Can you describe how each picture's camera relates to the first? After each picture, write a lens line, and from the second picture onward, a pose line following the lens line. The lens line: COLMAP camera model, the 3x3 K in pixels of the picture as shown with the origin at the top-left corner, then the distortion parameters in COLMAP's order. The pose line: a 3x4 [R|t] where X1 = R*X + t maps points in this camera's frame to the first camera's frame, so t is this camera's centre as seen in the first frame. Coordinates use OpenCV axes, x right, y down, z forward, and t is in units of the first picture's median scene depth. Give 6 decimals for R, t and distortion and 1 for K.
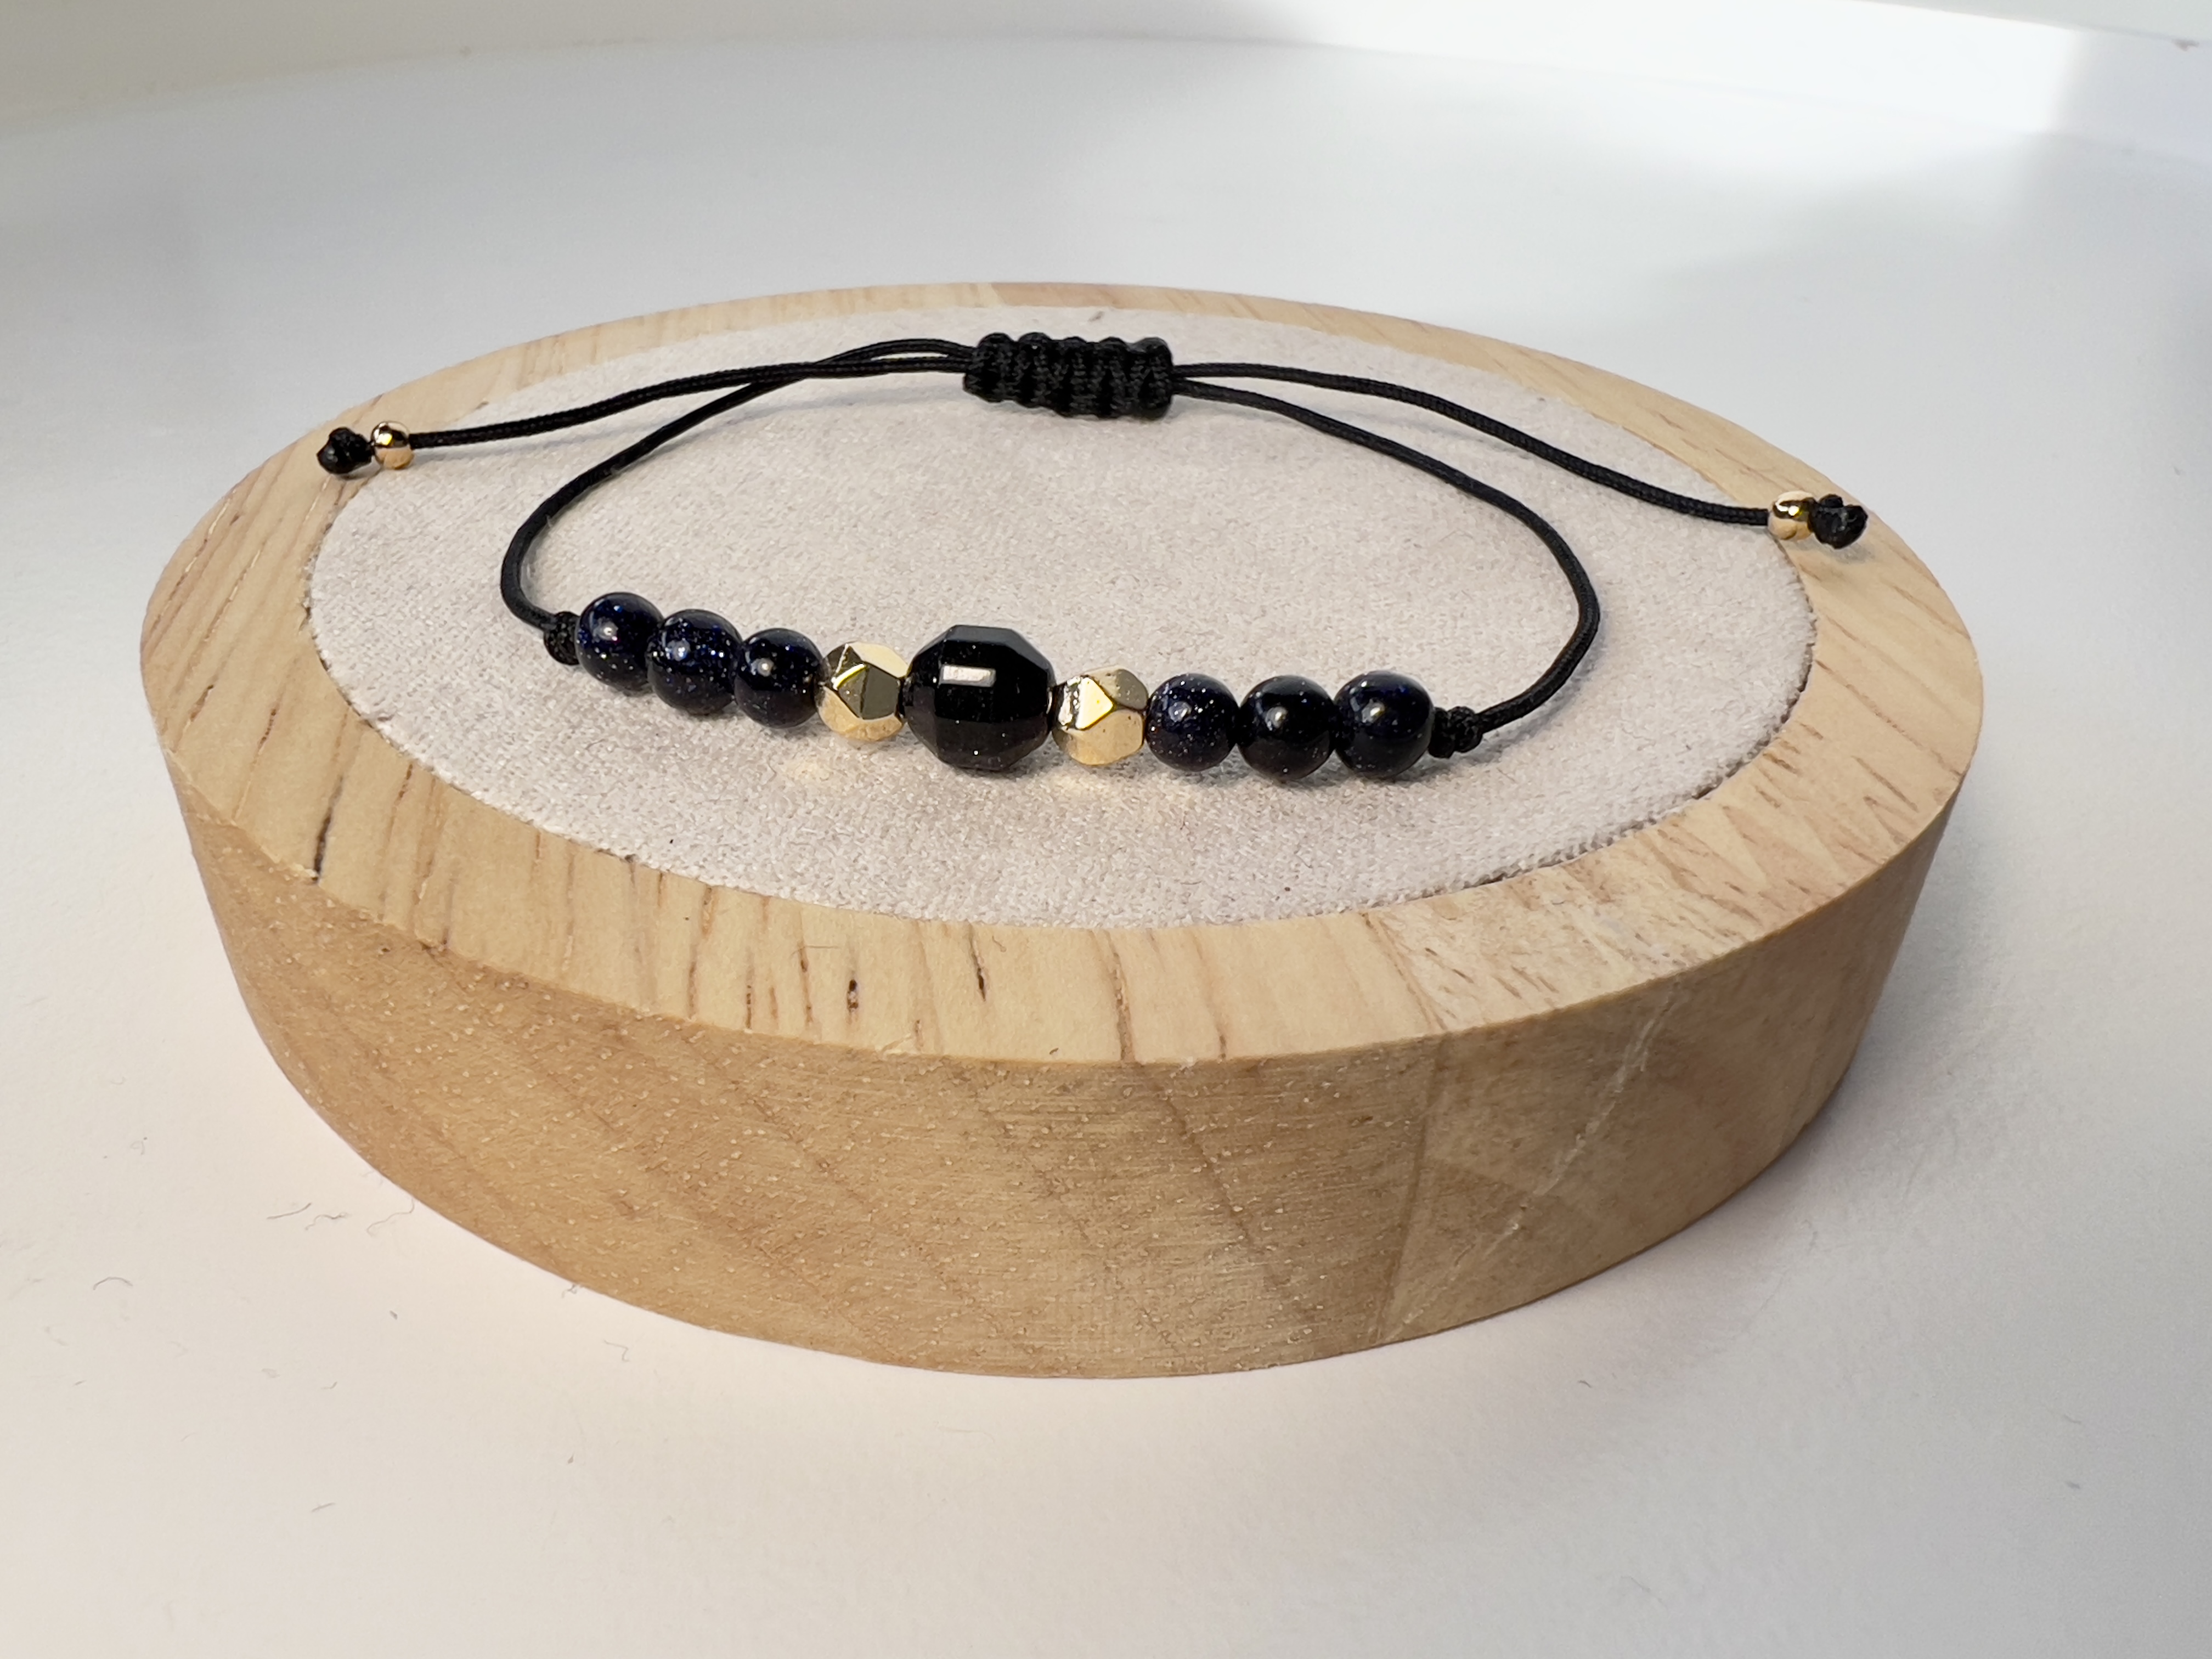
lens RADIAL K [[1752.4, 0, 1106.0], [0, 1752.4, 829.5], [0, 0, 1]] dist [-0.012052, -0.004873]
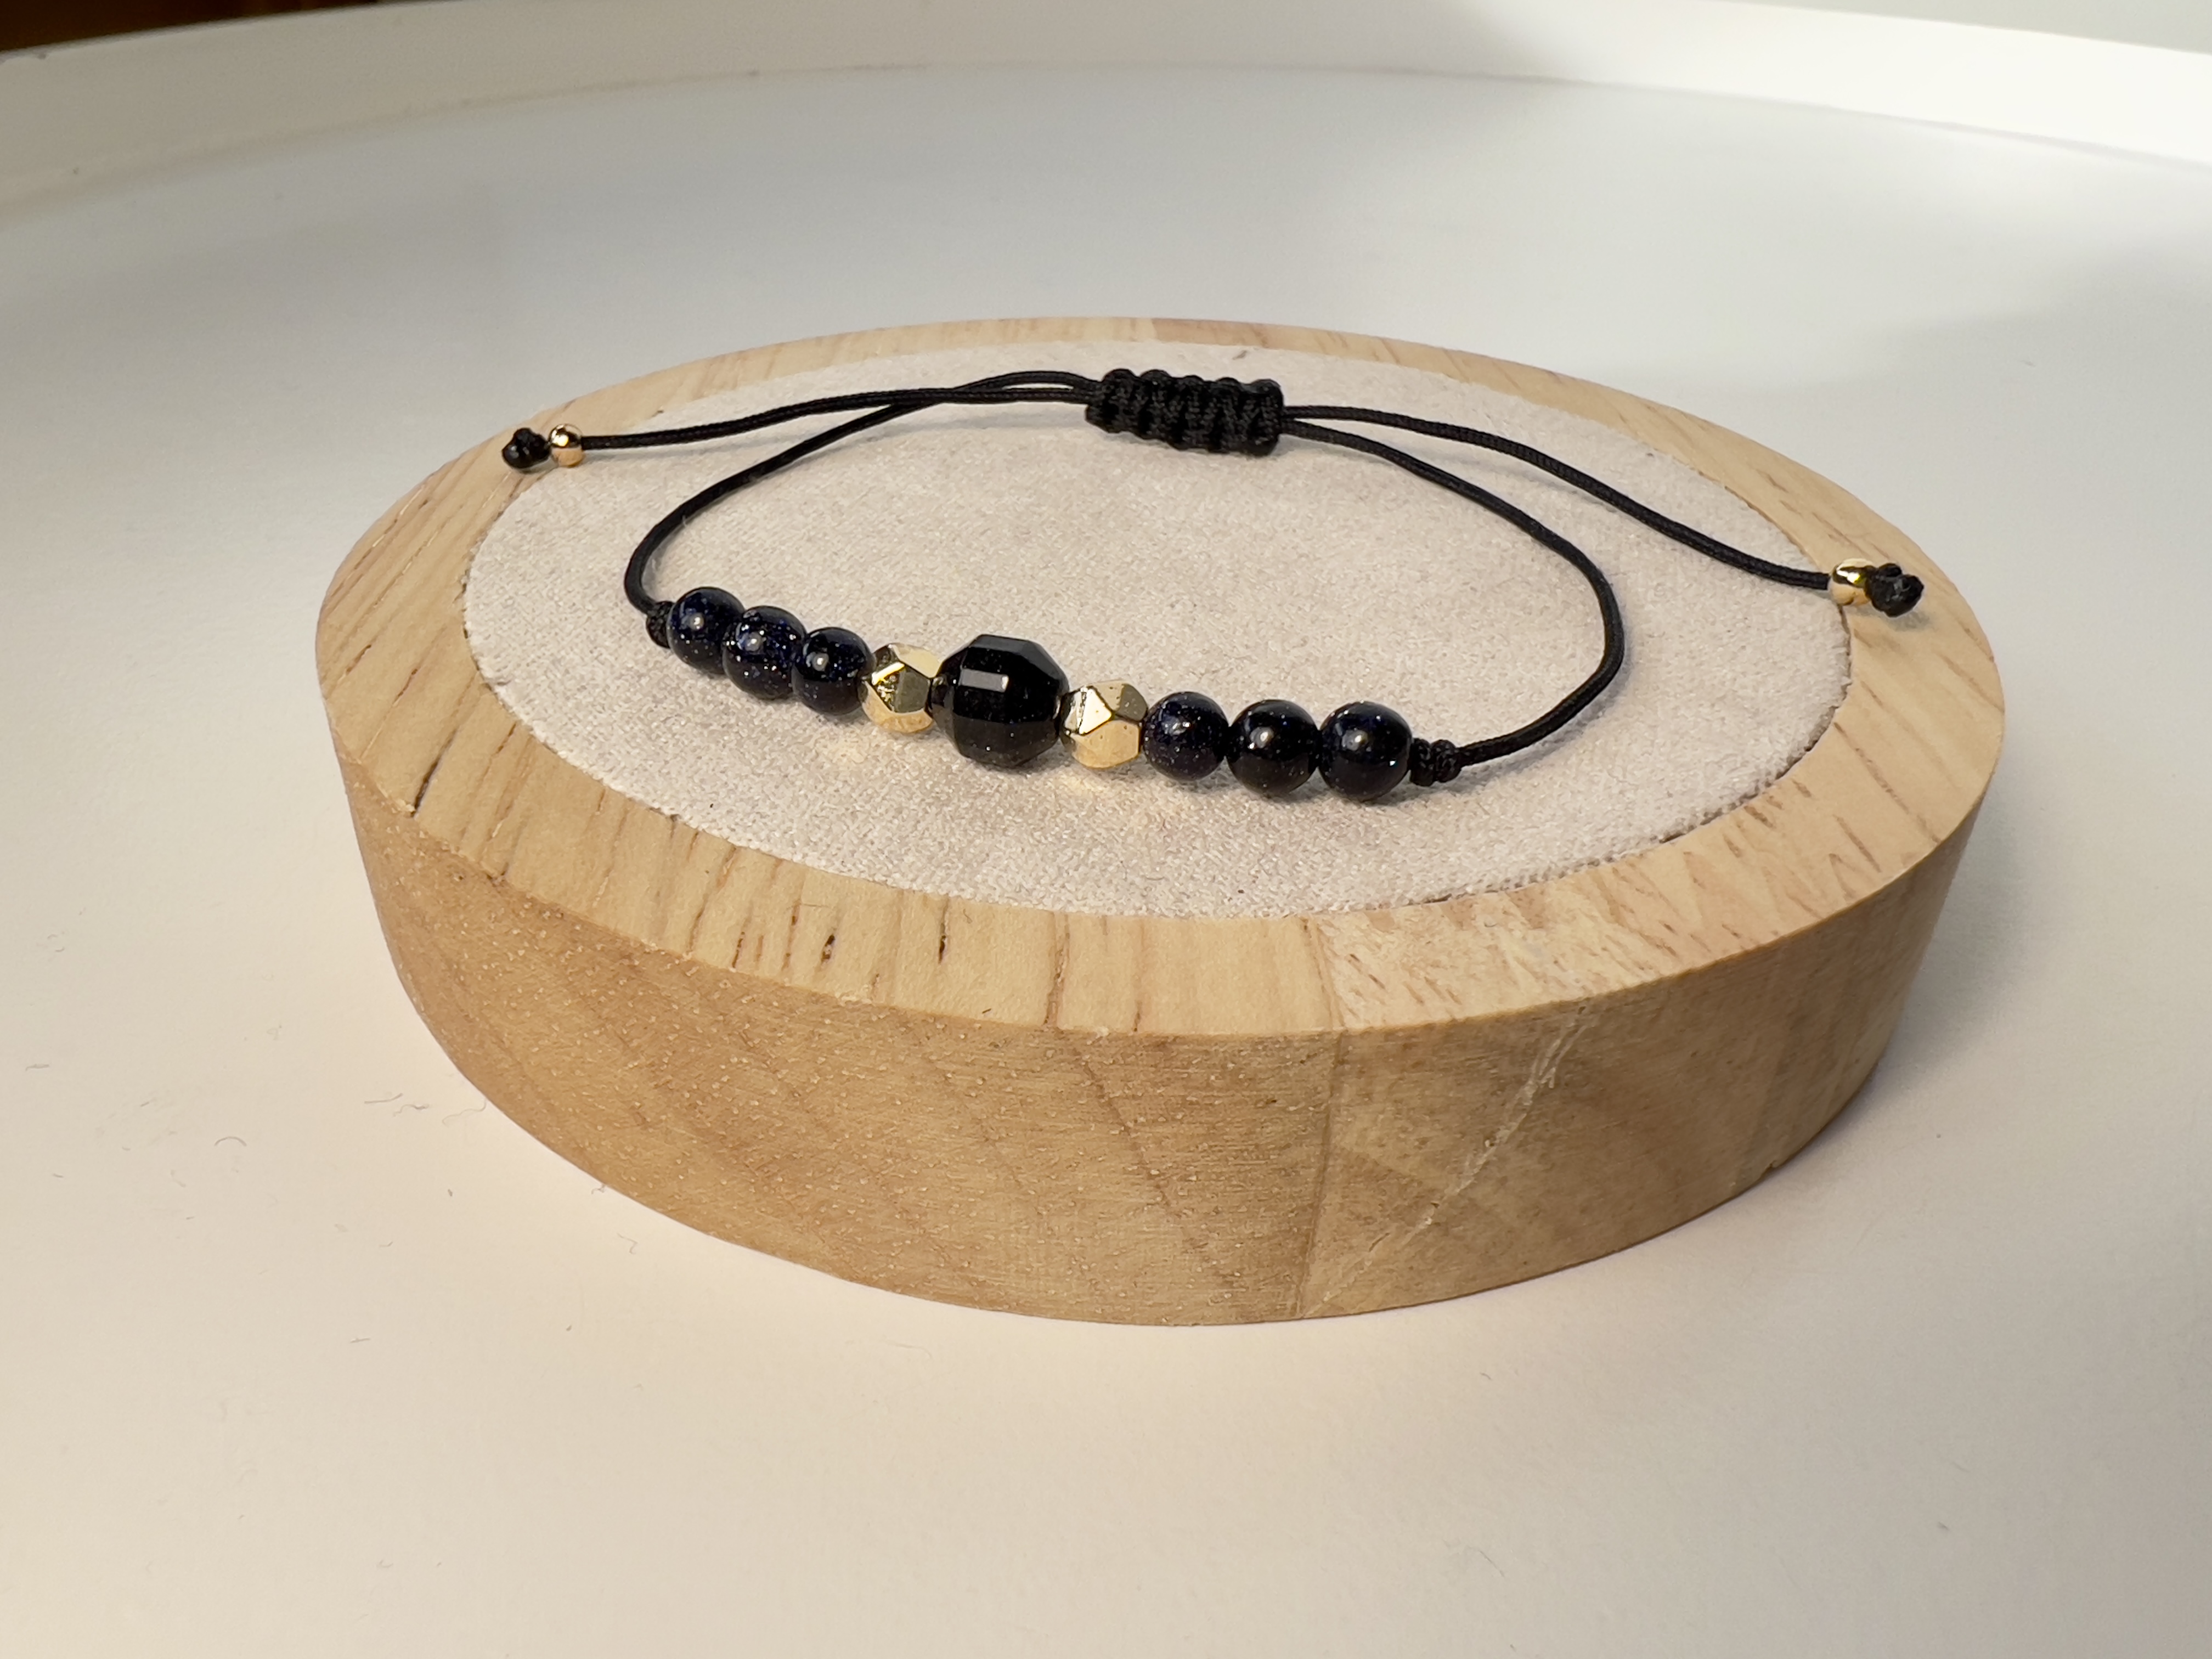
lens RADIAL K [[1752.4, 0, 1106.0], [0, 1752.4, 829.5], [0, 0, 1]] dist [-0.012052, -0.004873]
pose [[0.987487, 0.078765, -0.136622, 0.157301], [-0.080339, 0.996749, -0.006044, 0.008134], [0.135701, 0.016944, 0.990605, -0.094837]]
